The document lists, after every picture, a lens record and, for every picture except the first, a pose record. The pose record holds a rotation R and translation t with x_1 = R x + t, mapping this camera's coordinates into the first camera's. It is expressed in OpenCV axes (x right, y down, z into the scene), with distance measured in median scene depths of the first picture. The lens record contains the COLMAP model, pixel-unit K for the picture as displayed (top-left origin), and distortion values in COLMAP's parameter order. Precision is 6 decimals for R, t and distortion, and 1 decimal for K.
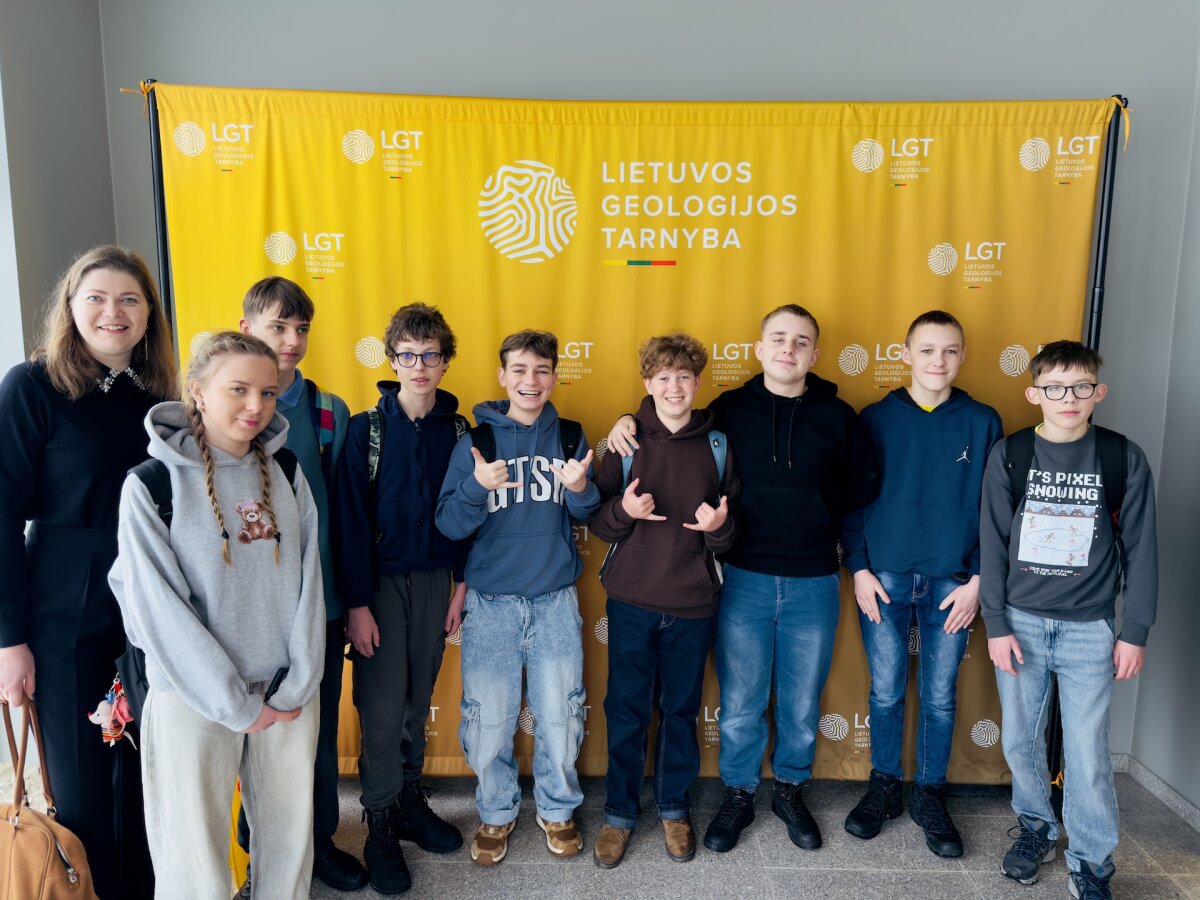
lens RADIAL K [[830.6, 0, 600.0], [0, 830.6, 450.0], [0, 0, 1]] dist [0.149274, -0.239501]
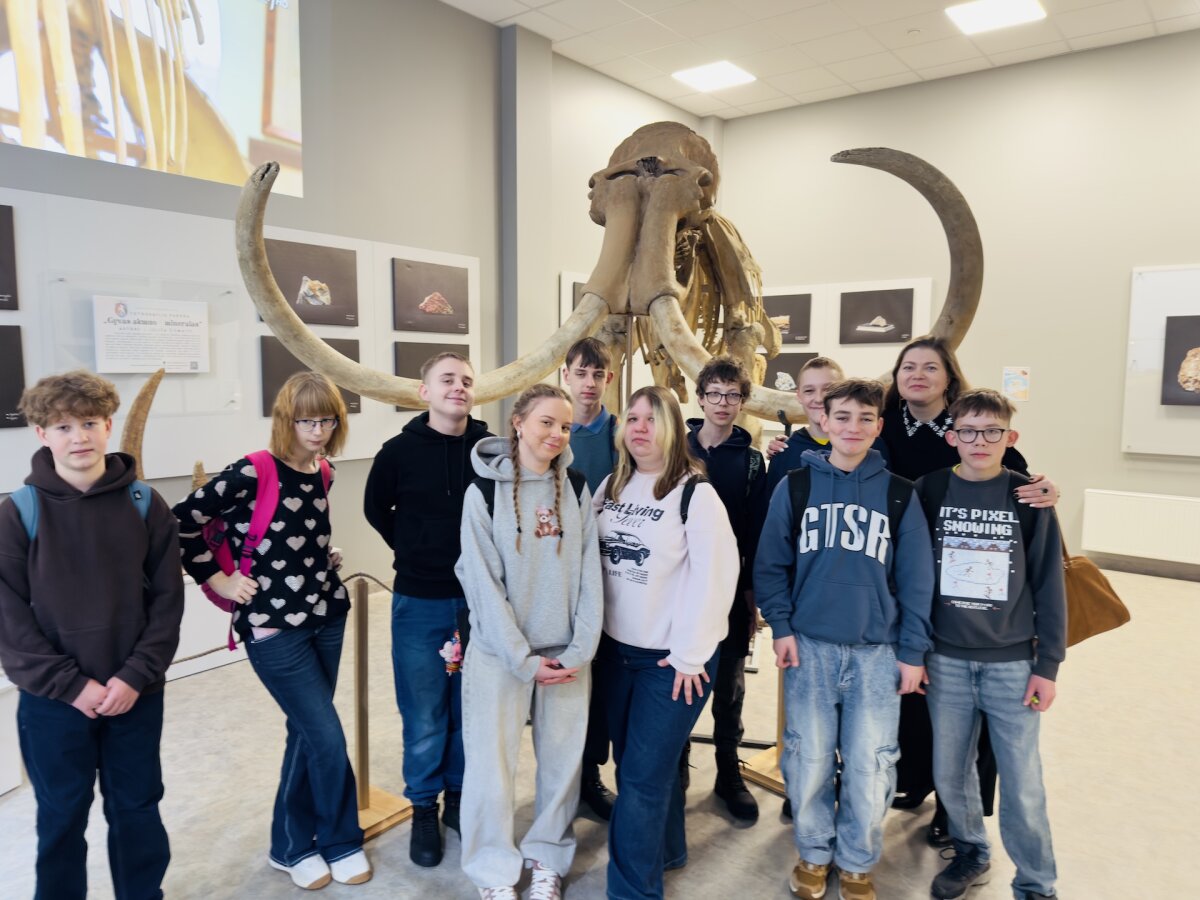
lens RADIAL K [[830.6, 0, 600.0], [0, 830.6, 450.0], [0, 0, 1]] dist [0.149274, -0.239501]
pose [[0.856008, 0.046716, -0.514847, 0.644525], [-0.077095, 0.996308, -0.037780, 0.027166], [0.511181, 0.072032, 0.856449, -0.168492]]
